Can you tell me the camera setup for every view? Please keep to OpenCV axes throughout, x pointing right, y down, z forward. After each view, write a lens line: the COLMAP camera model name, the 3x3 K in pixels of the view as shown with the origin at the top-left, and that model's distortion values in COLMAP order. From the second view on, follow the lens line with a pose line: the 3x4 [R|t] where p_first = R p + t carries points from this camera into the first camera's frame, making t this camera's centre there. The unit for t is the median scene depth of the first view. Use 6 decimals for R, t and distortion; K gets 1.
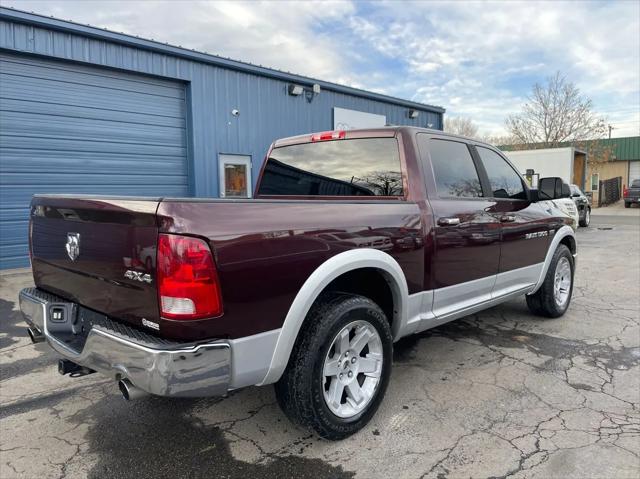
lens RADIAL K [[482.2, 0, 318.5], [0, 482.2, 220.6], [0, 0, 1]] dist [0.049275, -0.076060]
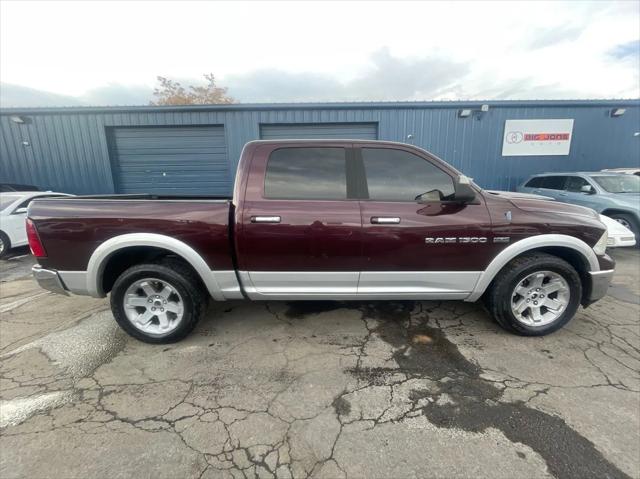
lens RADIAL K [[256.4, 0, 320.0], [0, 256.4, 239.5], [0, 0, 1]] dist [-0.001931, -0.000246]
pose [[0.701568, 0.130289, -0.700591, 0.615628], [-0.033104, 0.988041, 0.150596, -0.035112], [0.711833, -0.082461, 0.697491, 0.494497]]
